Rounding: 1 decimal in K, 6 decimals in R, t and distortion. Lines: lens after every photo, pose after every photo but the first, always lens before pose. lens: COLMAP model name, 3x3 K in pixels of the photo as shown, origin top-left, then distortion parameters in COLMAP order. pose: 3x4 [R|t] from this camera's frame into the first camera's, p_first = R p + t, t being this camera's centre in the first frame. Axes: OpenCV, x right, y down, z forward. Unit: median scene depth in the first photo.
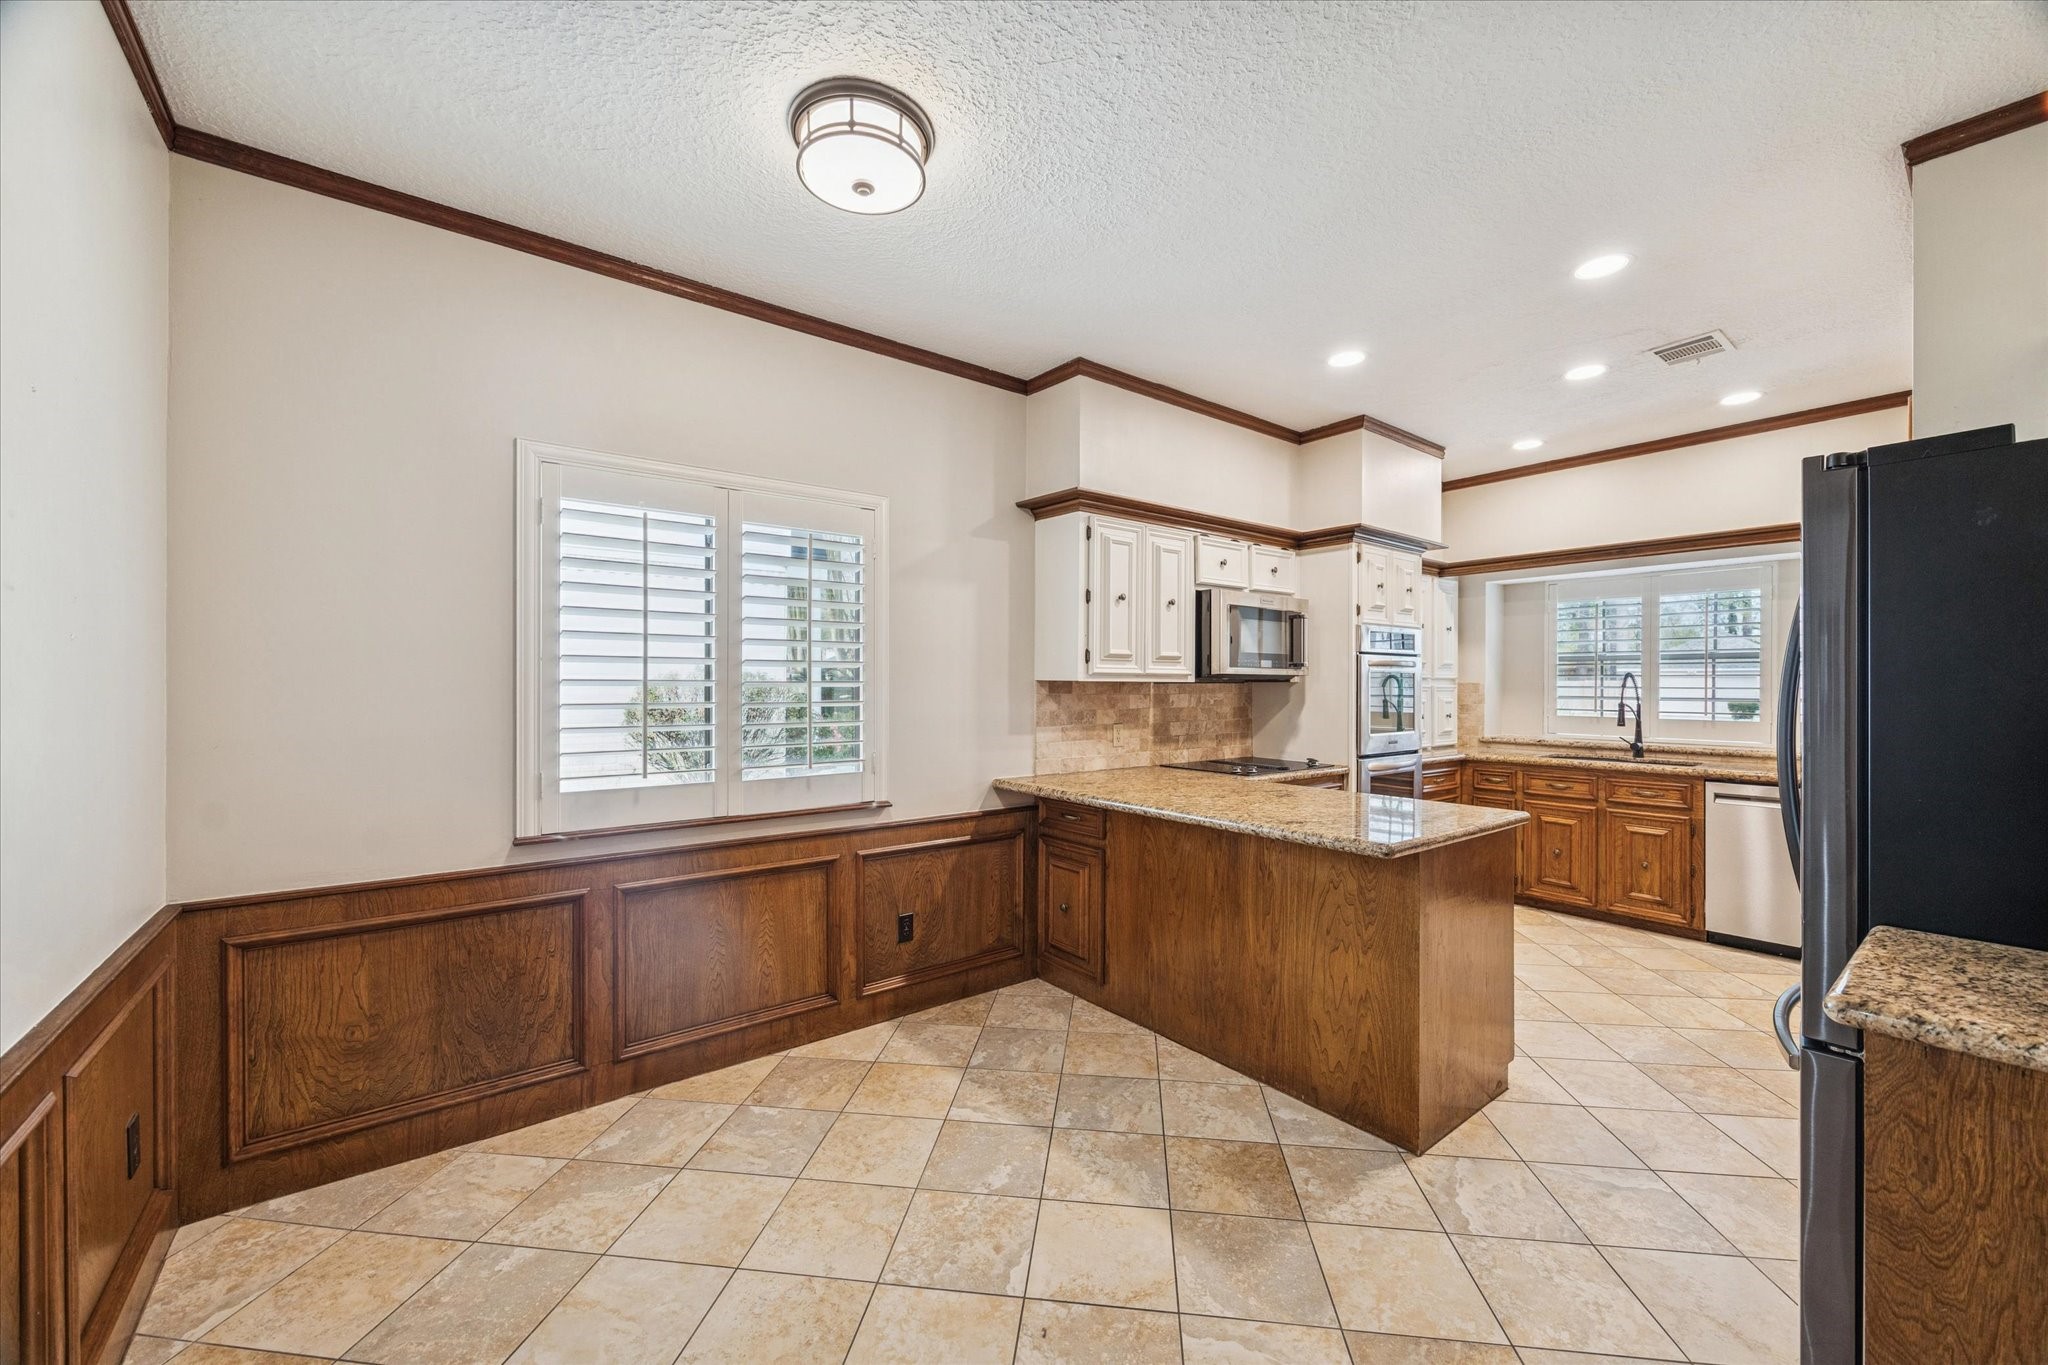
lens RADIAL K [[793.9, 0, 1023.3], [0, 793.9, 684.3], [0, 0, 1]] dist [-0.001985, 0.000193]
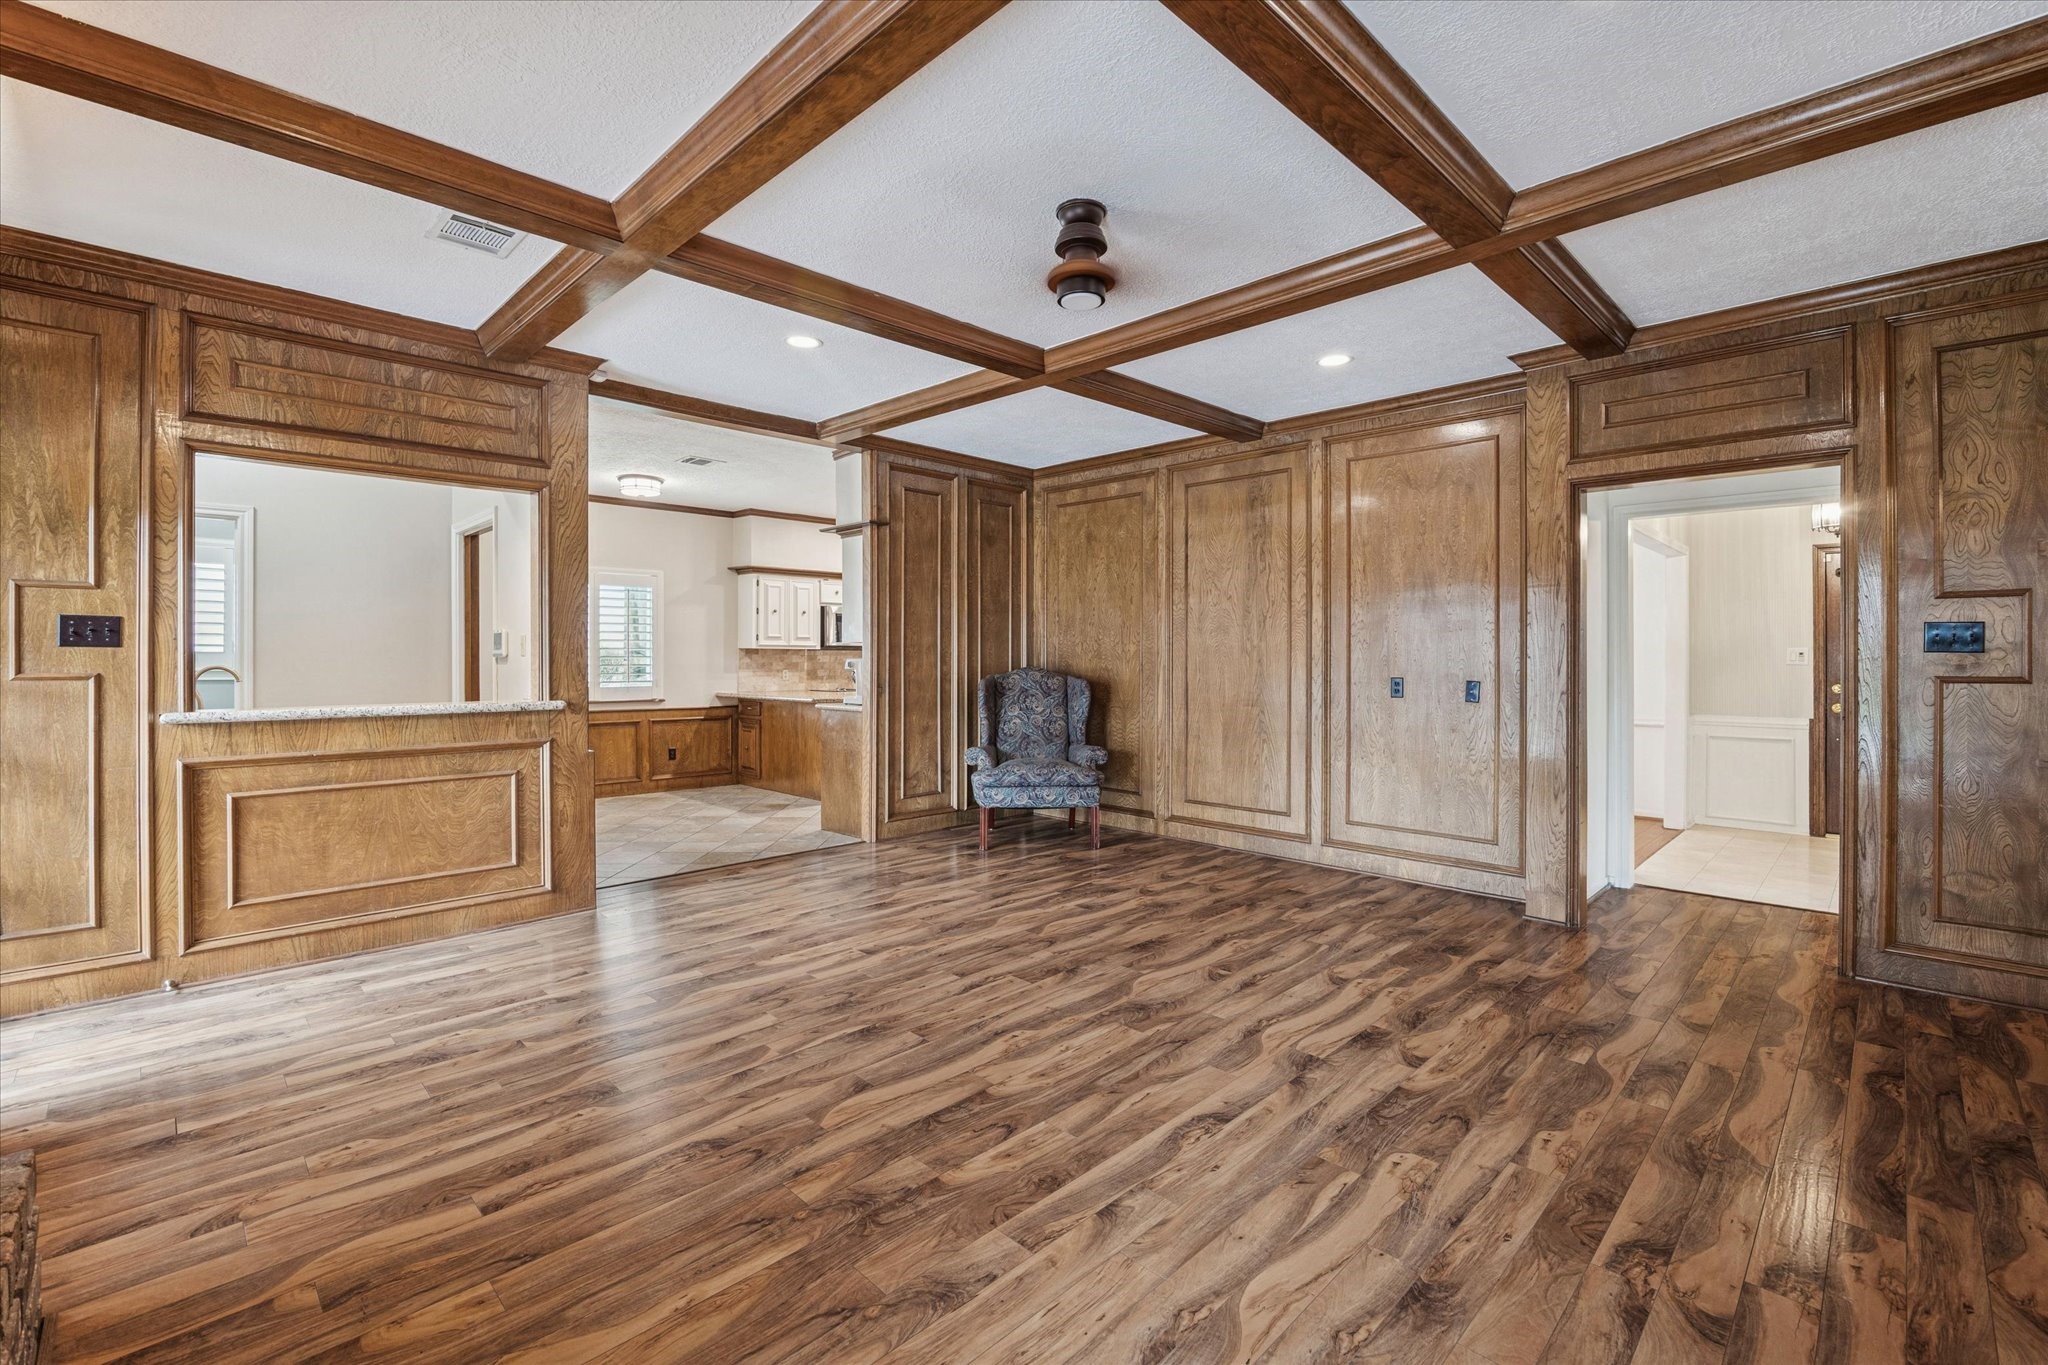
lens RADIAL K [[898.5, 0, 1014.6], [0, 898.5, 665.2], [0, 0, 1]] dist [-0.014475, 0.000557]
pose [[0.994176, 0.000034, 0.107771, 0.454751], [-0.000991, 0.999960, 0.008834, 0.017325], [-0.107766, -0.008889, 0.994137, -1.382018]]
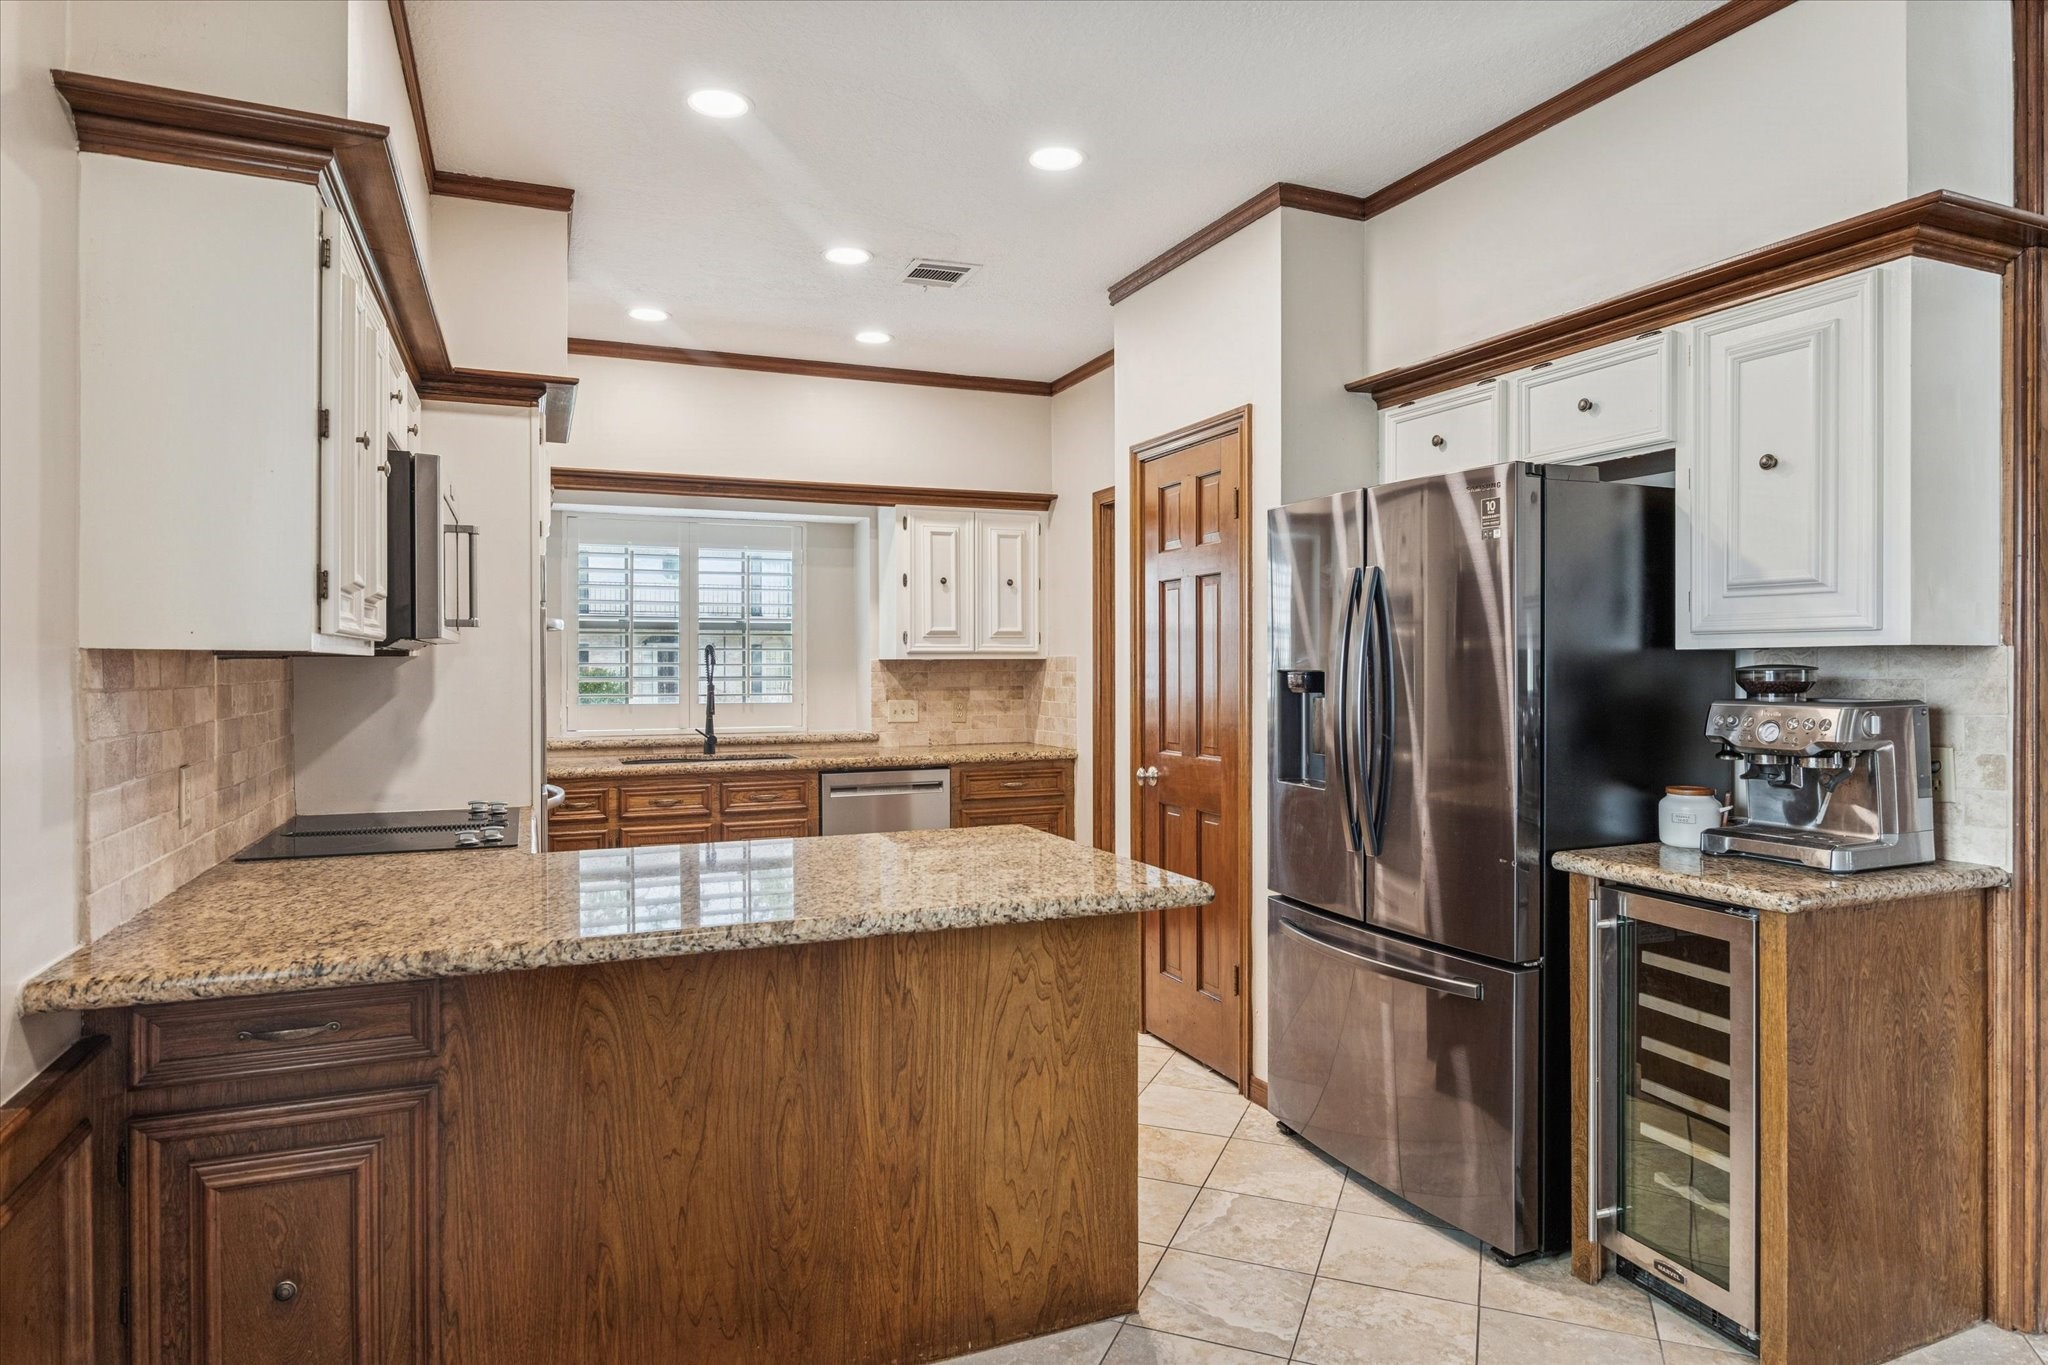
lens RADIAL K [[1178.4, 0, 1043.1], [0, 1178.4, 670.2], [0, 0, 1]] dist [-0.014318, -0.000097]
pose [[0.250104, -0.008168, 0.968185, -0.309687], [0.001801, 0.999967, 0.007971, 0.001189], [-0.968217, -0.000250, 0.250110, 0.457441]]
